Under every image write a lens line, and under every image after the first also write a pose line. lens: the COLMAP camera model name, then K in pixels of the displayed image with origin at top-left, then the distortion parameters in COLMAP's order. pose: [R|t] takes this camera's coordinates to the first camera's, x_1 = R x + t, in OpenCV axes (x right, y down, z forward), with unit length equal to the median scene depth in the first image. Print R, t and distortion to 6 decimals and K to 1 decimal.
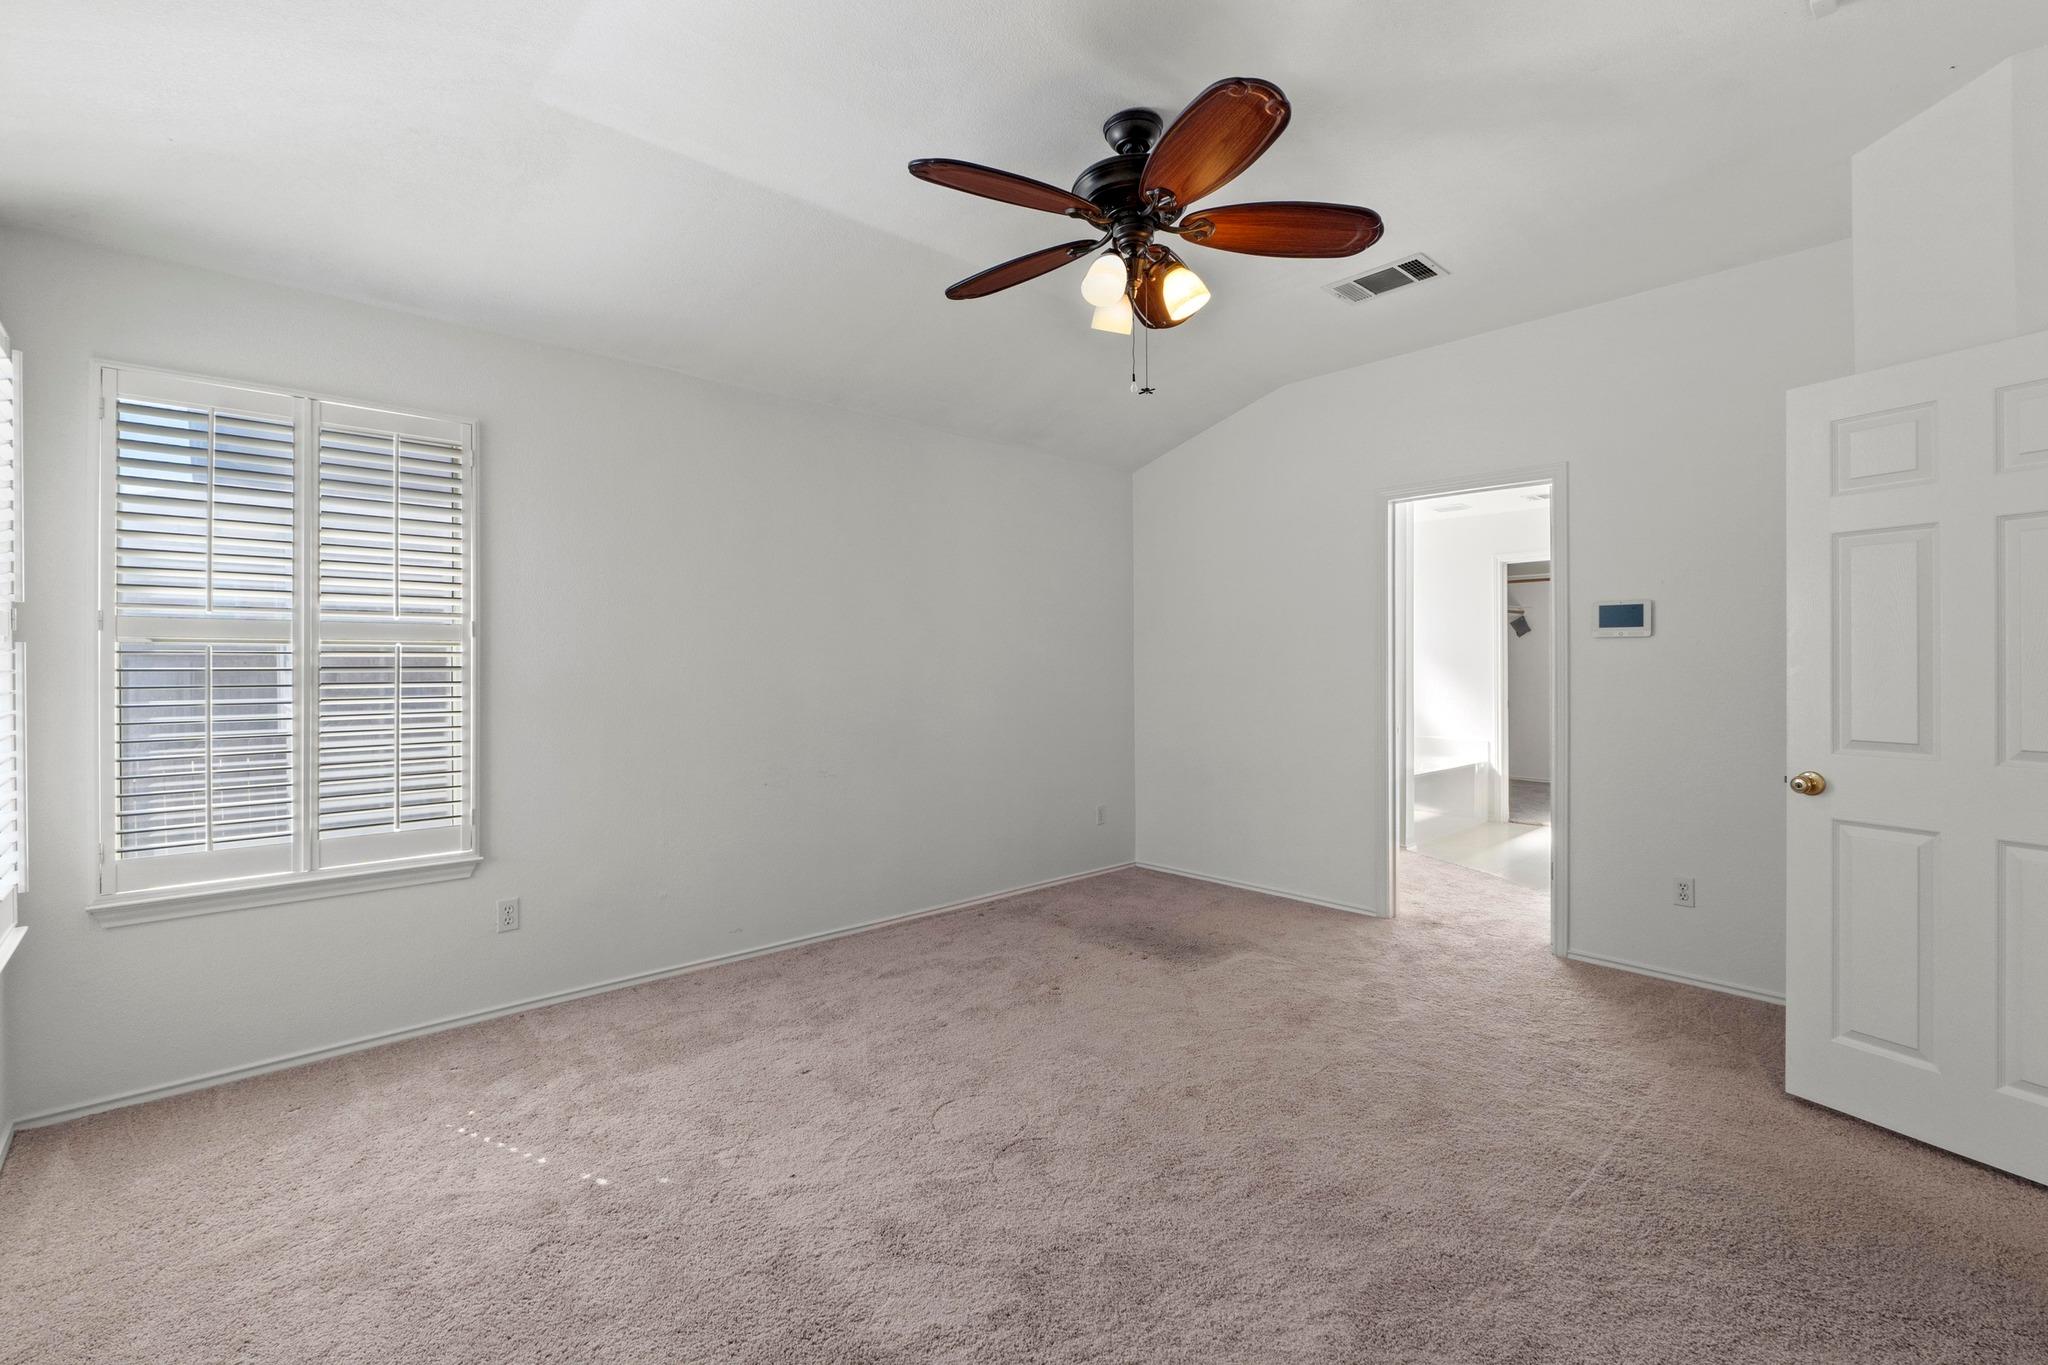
lens RADIAL K [[891.2, 0, 1021.6], [0, 891.2, 652.0], [0, 0, 1]] dist [-0.003279, -0.000396]
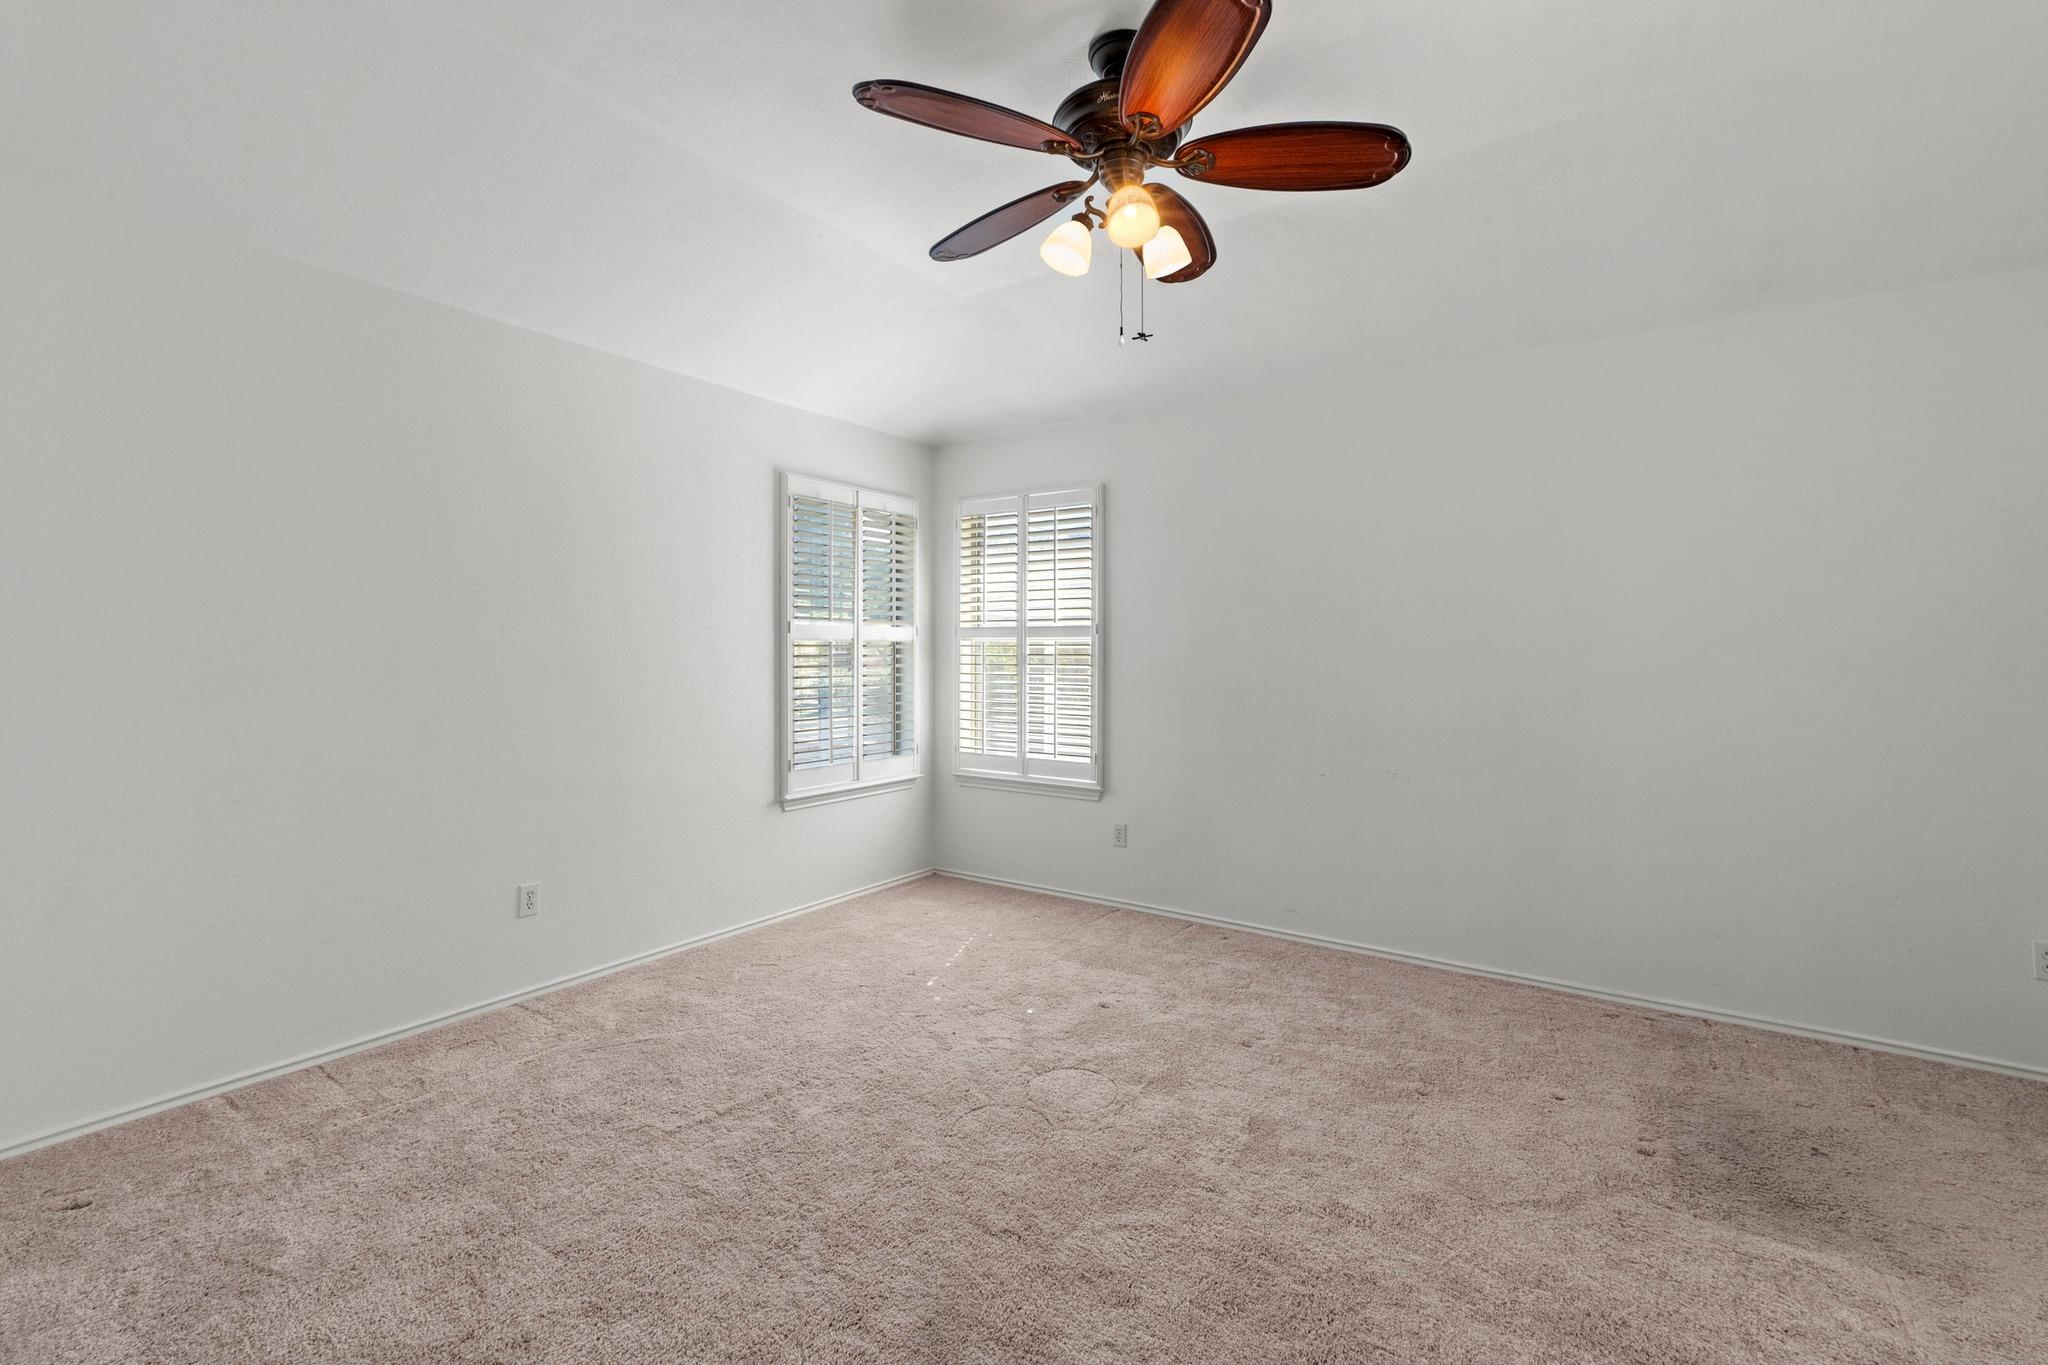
lens RADIAL K [[901.8, 0, 1024.0], [0, 901.8, 682.5], [0, 0, 1]] dist [-0.001917, -0.000320]
pose [[0.223787, 0.038133, -0.973892, 0.751289], [0.005543, 0.999168, 0.040396, 0.005353], [0.974622, -0.014439, 0.223389, 0.568689]]
